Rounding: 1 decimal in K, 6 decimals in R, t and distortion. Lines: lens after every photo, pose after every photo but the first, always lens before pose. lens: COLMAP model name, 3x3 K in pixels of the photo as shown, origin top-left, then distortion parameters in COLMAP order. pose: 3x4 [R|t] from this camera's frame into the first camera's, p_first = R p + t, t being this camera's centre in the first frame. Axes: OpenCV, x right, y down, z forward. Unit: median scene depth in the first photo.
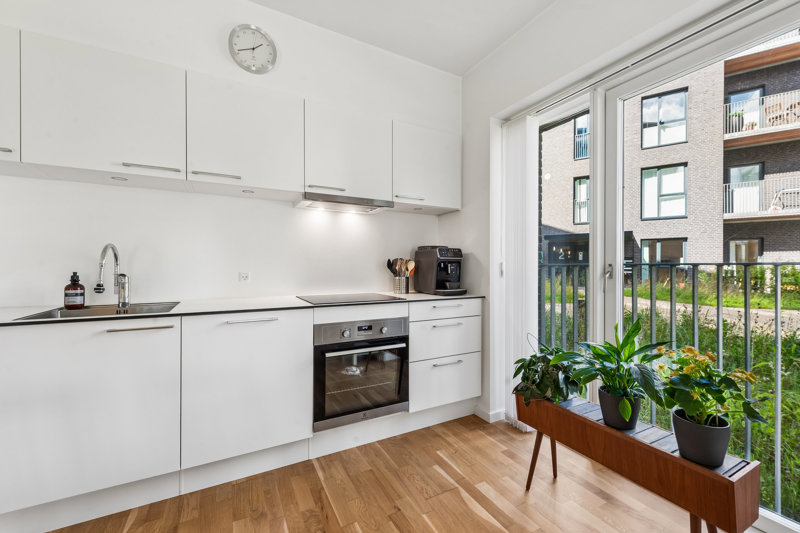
lens RADIAL K [[331.1, 0, 397.1], [0, 331.1, 270.3], [0, 0, 1]] dist [0.000667, 0.000829]
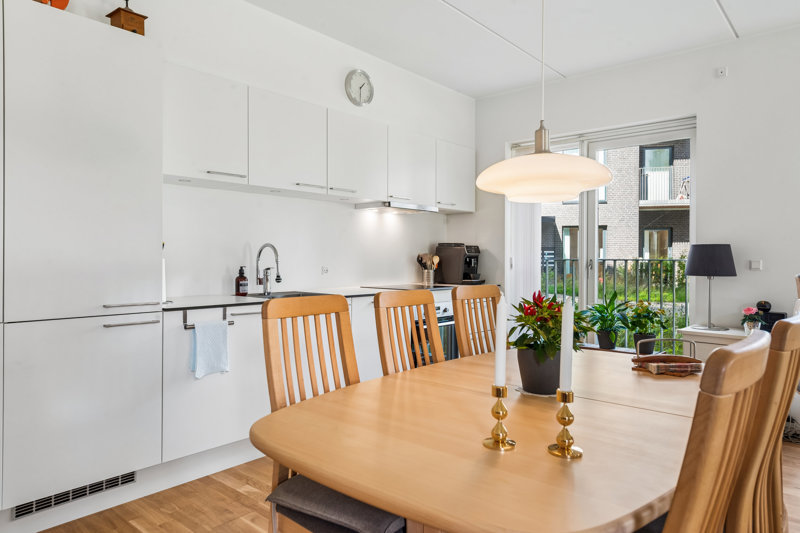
lens RADIAL K [[537.1, 0, 400.7], [0, 537.1, 265.3], [0, 0, 1]] dist [0.039936, -0.003162]
pose [[0.932935, -0.004536, 0.360017, -0.771729], [0.003426, 0.999987, 0.003721, -0.003168], [-0.360029, -0.002238, 0.932938, -0.721019]]
